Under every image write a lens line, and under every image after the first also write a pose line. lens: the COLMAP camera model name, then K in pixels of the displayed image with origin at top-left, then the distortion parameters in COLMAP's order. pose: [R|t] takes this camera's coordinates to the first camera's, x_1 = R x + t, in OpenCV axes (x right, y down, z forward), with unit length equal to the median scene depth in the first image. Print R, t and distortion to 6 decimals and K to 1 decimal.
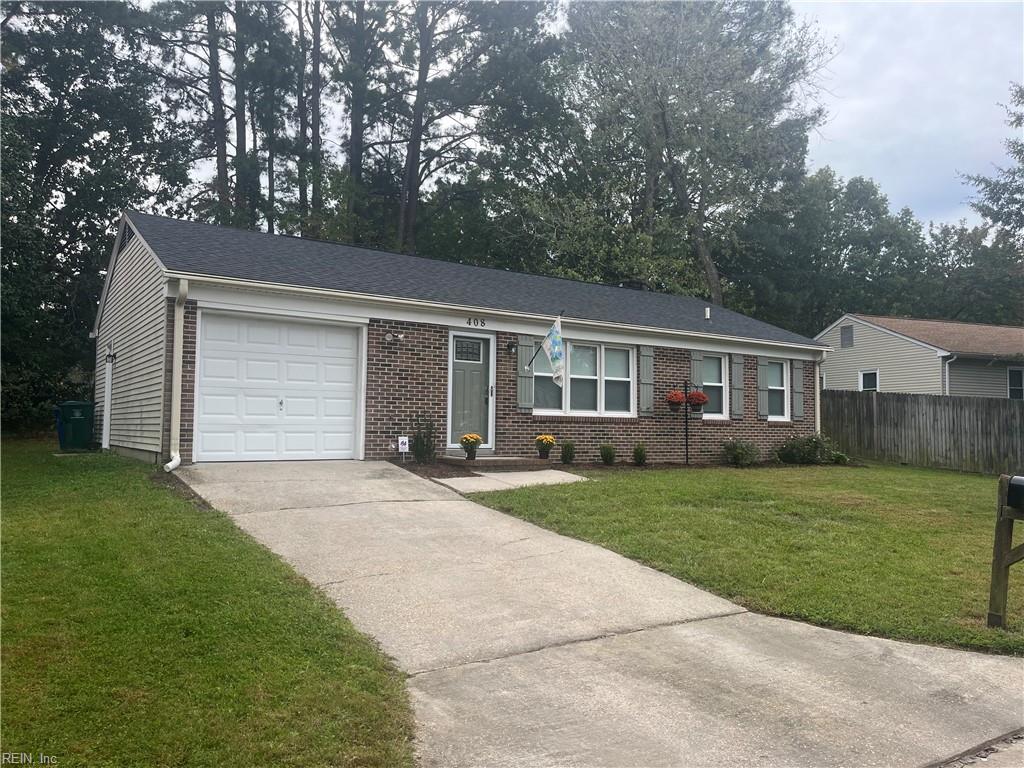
lens RADIAL K [[777.0, 0, 513.2], [0, 777.0, 388.8], [0, 0, 1]] dist [0.031989, -0.050336]
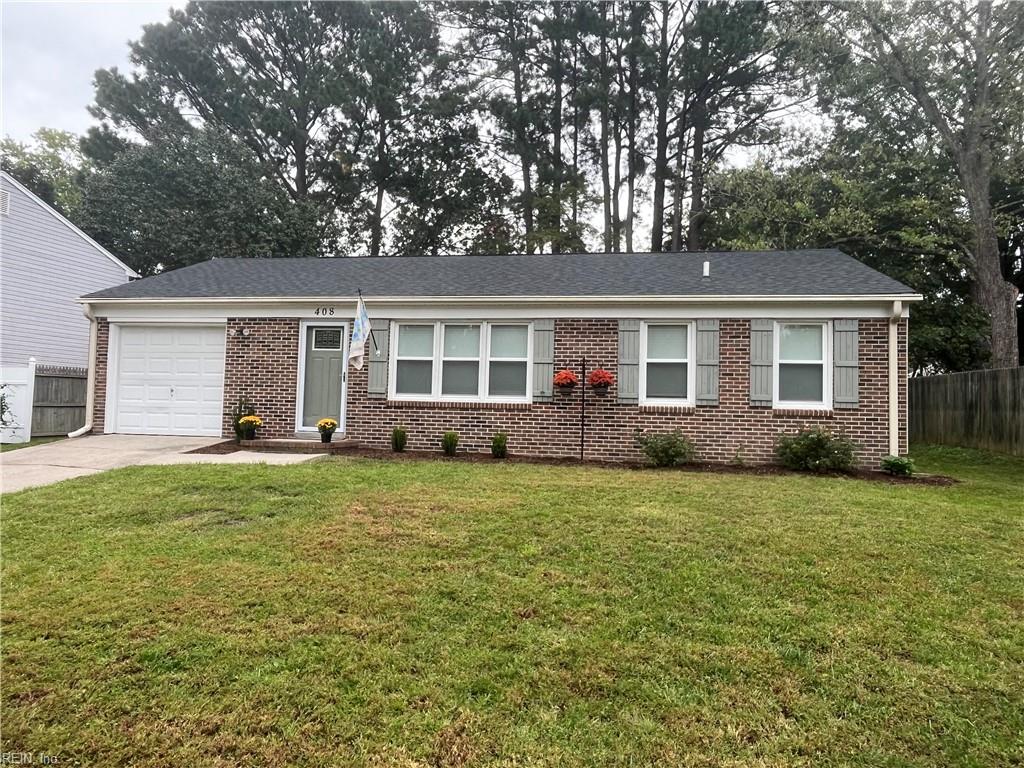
lens RADIAL K [[680.1, 0, 504.9], [0, 680.1, 376.8], [0, 0, 1]] dist [-0.001640, -0.002639]
pose [[0.715552, -0.033115, -0.697774, 0.695666], [0.018937, 0.999428, -0.028012, 0.029688], [0.698303, 0.006831, 0.715770, 0.464309]]
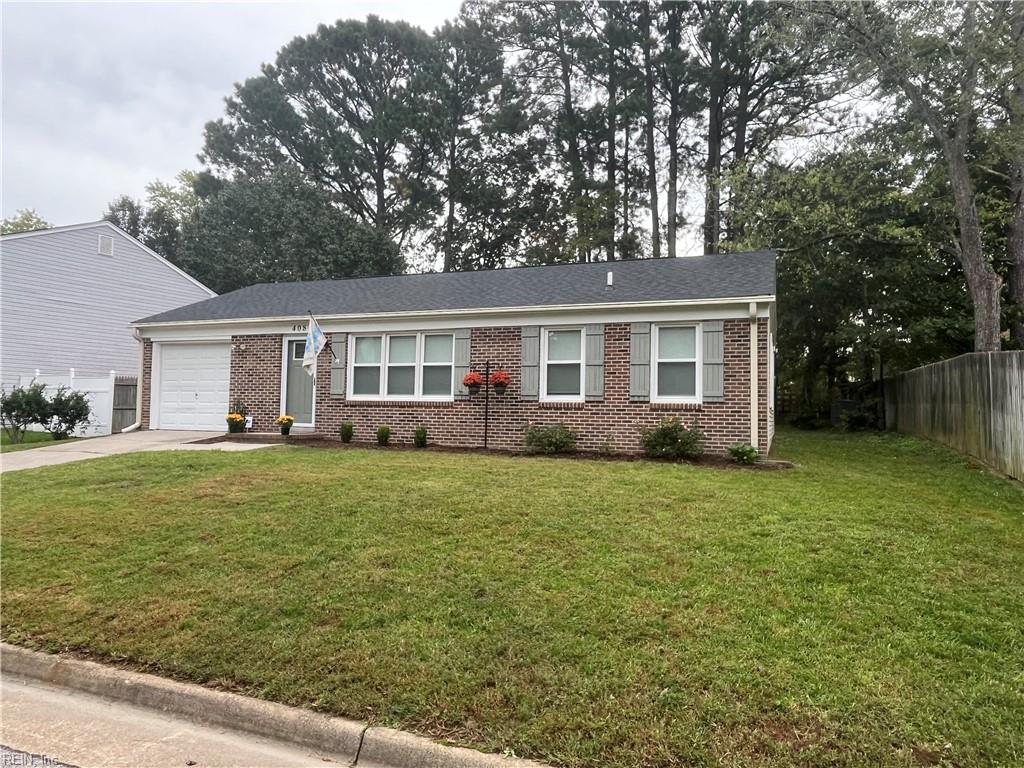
lens RADIAL K [[680.1, 0, 507.9], [0, 680.1, 377.5], [0, 0, 1]] dist [-0.001640, -0.002639]
pose [[0.563910, -0.046669, -0.824516, 0.970686], [0.032449, 0.998883, -0.034346, 0.041023], [0.825198, -0.007387, 0.564795, 0.588825]]
